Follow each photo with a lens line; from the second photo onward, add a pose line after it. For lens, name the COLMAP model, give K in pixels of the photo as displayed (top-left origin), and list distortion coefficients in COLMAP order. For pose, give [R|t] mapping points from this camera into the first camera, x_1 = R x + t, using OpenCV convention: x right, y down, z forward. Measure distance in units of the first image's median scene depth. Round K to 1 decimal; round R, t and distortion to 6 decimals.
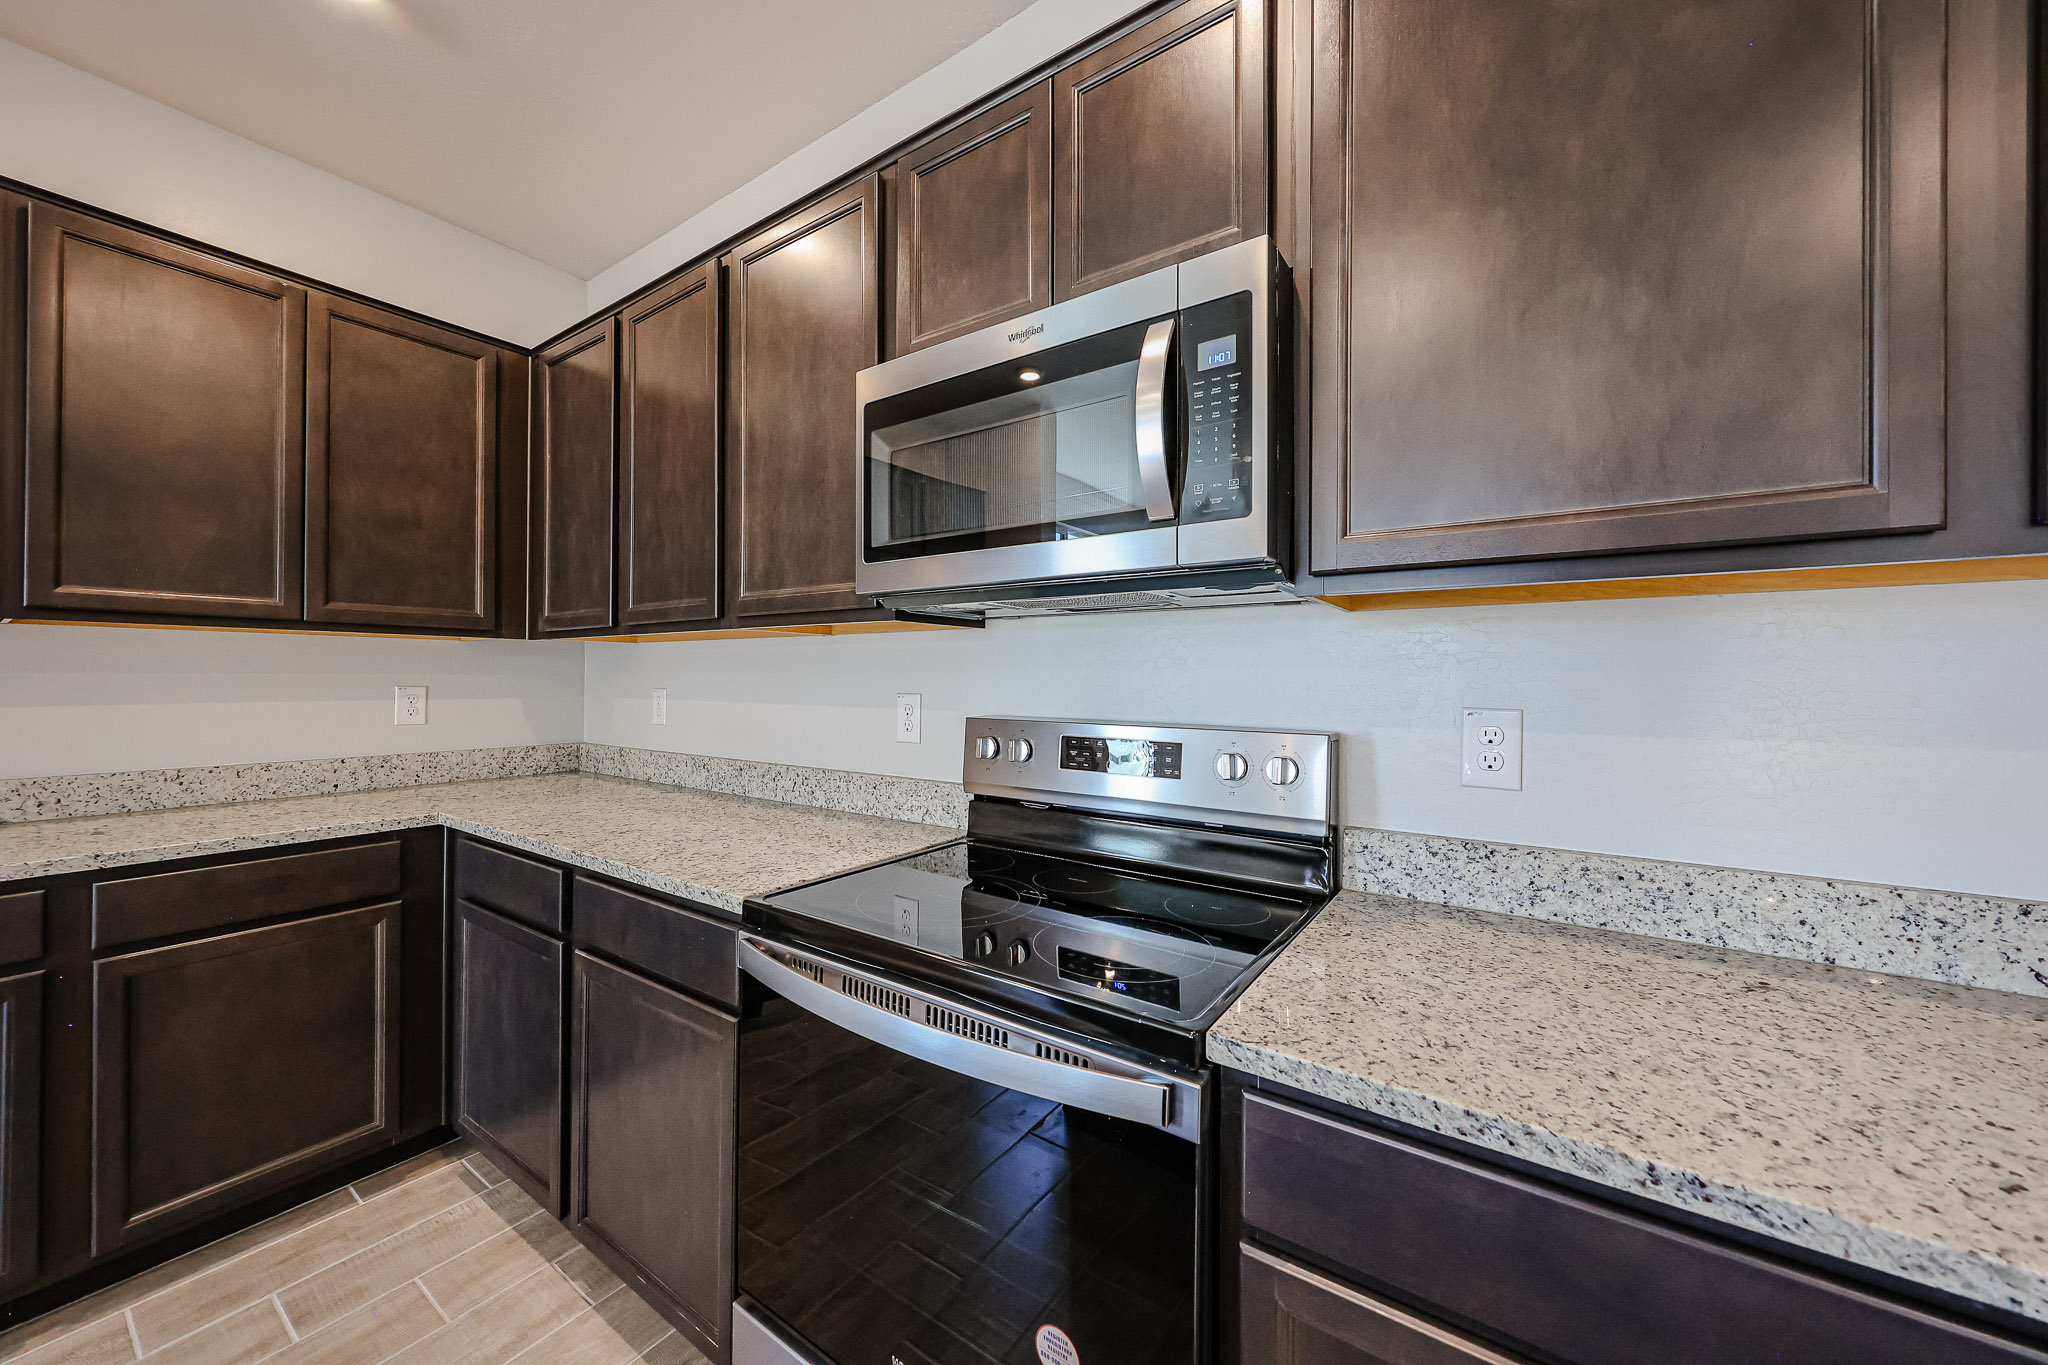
lens RADIAL K [[744.2, 0, 1015.7], [0, 744.2, 673.1], [0, 0, 1]] dist [-0.005133, -0.000716]
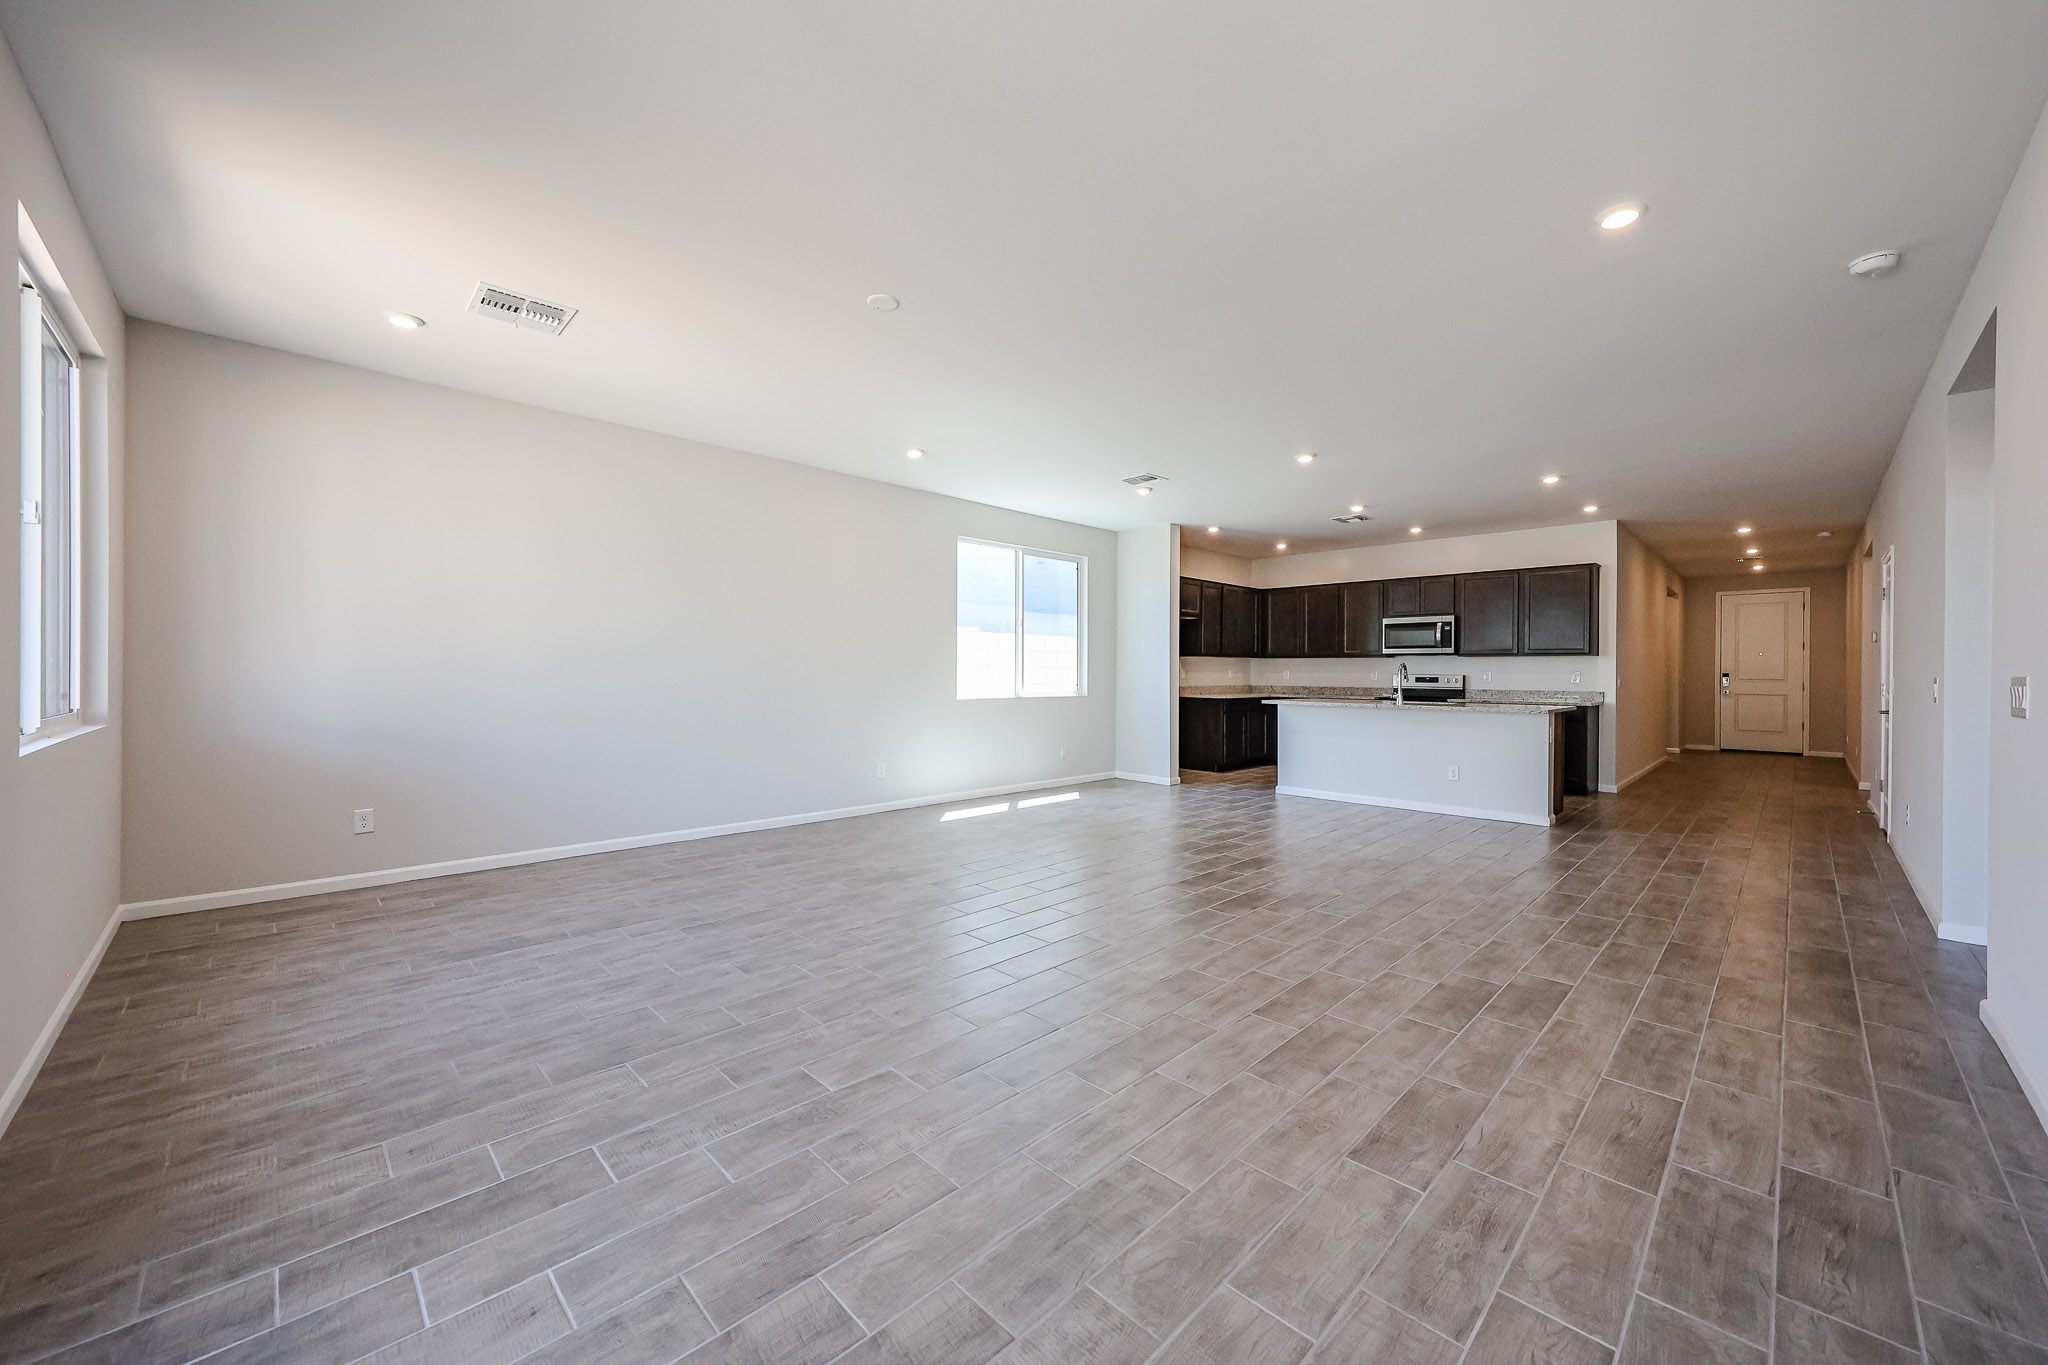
lens RADIAL K [[744.2, 0, 1008.4], [0, 744.2, 675.3], [0, 0, 1]] dist [-0.005133, -0.000716]
pose [[0.976637, 0.002229, -0.214885, -1.699536], [0.001261, 0.999870, 0.016101, -0.025060], [0.214893, -0.015996, 0.976507, -5.075000]]
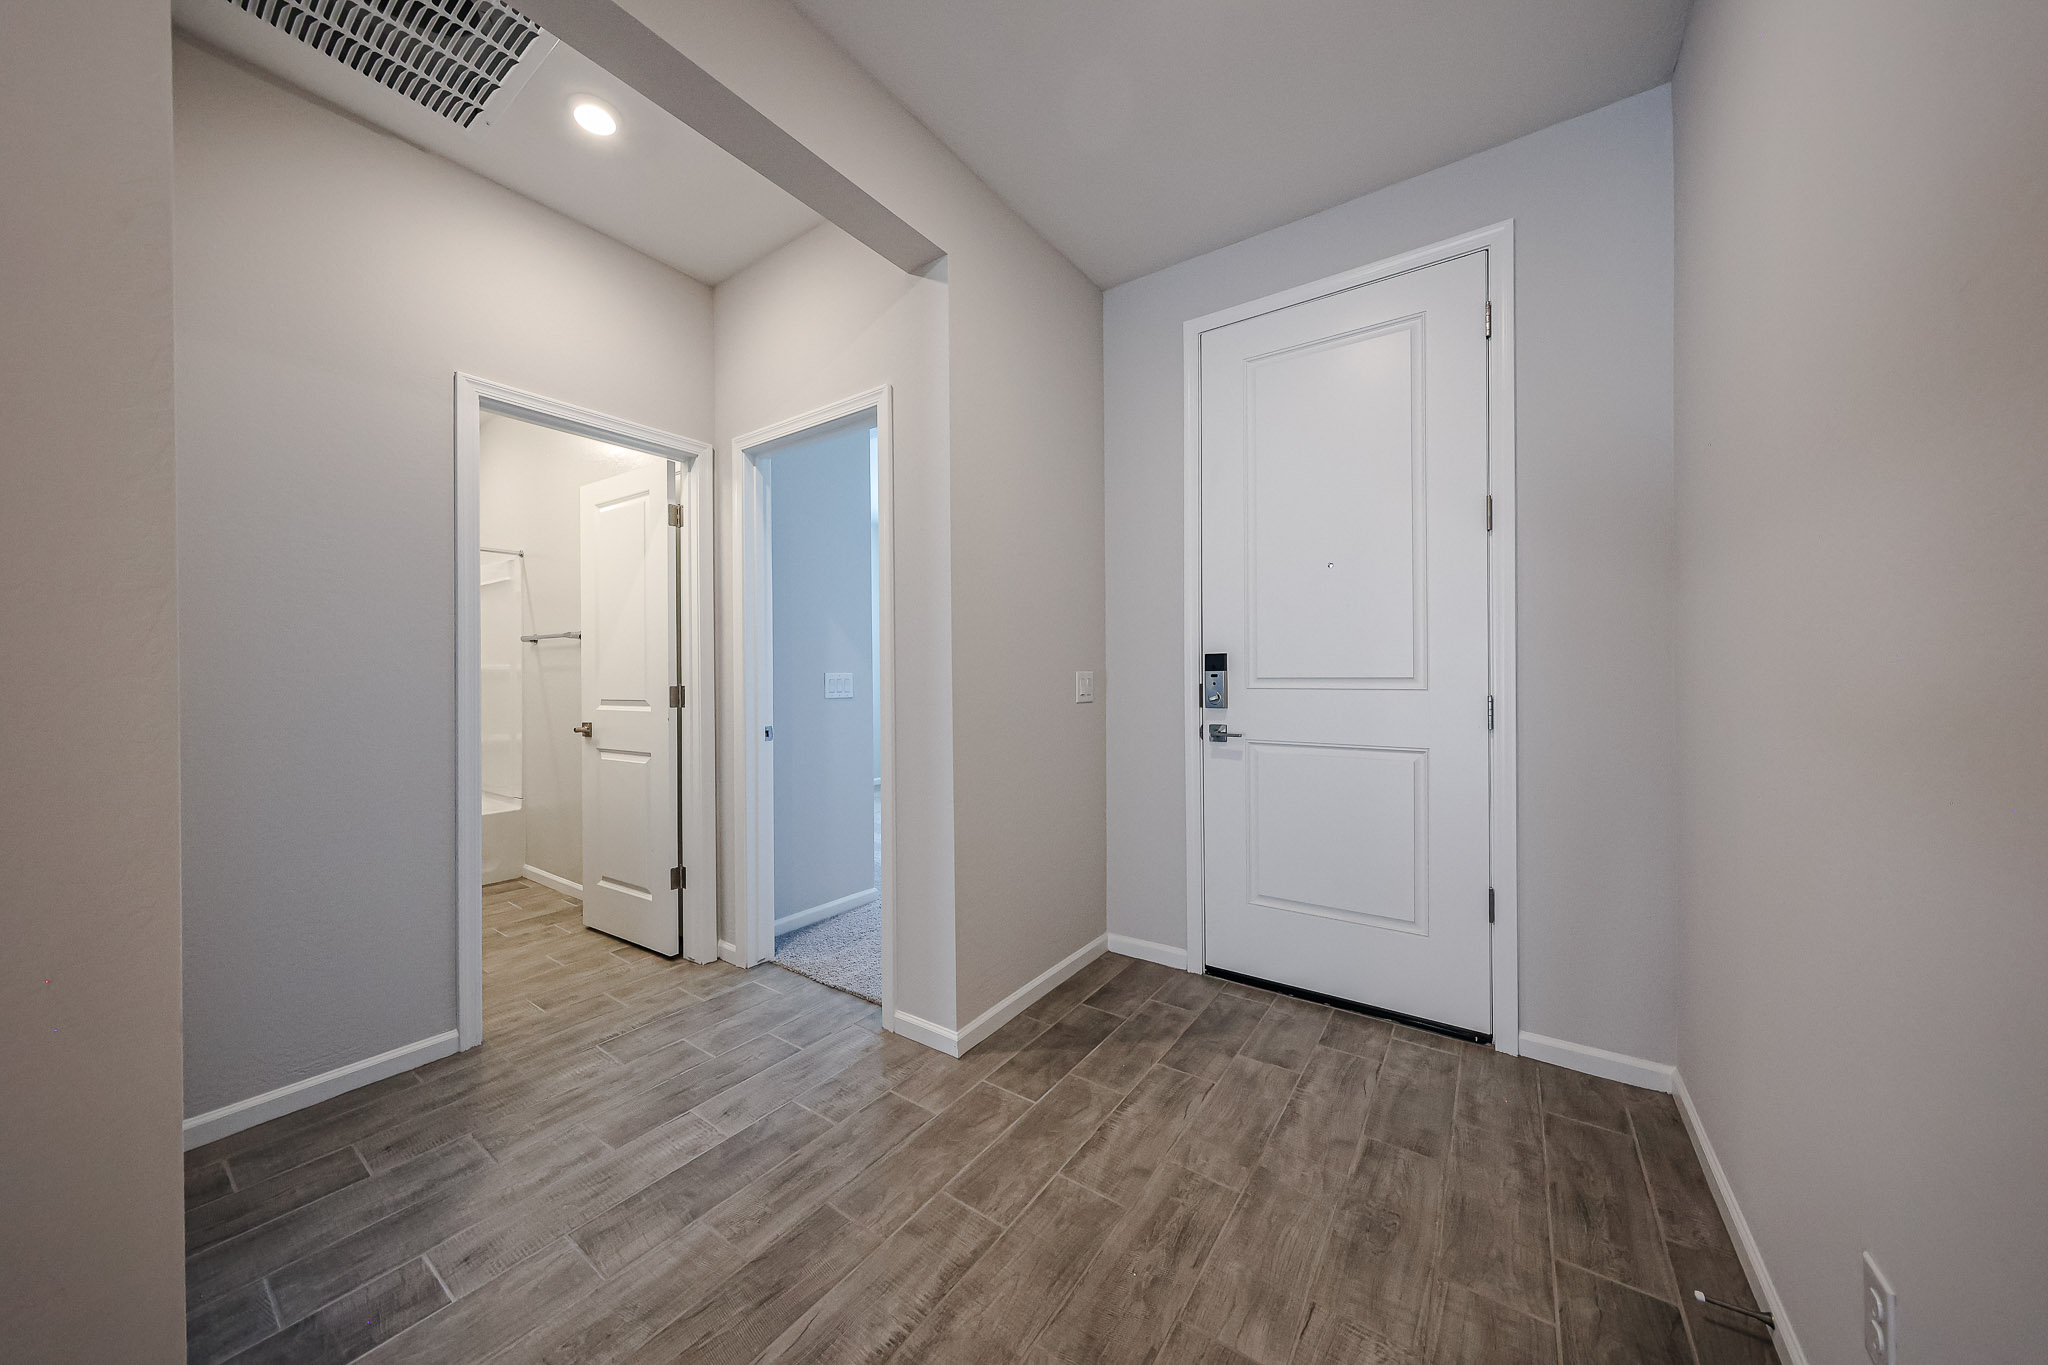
lens RADIAL K [[687.9, 0, 1017.9], [0, 687.9, 682.7], [0, 0, 1]] dist [-0.006738, 0.000438]
pose [[0.999570, 0.000129, 0.029326, 3.248476], [-0.000323, 0.999978, 0.006586, 0.140203], [-0.029324, -0.006592, 0.999548, 2.145780]]
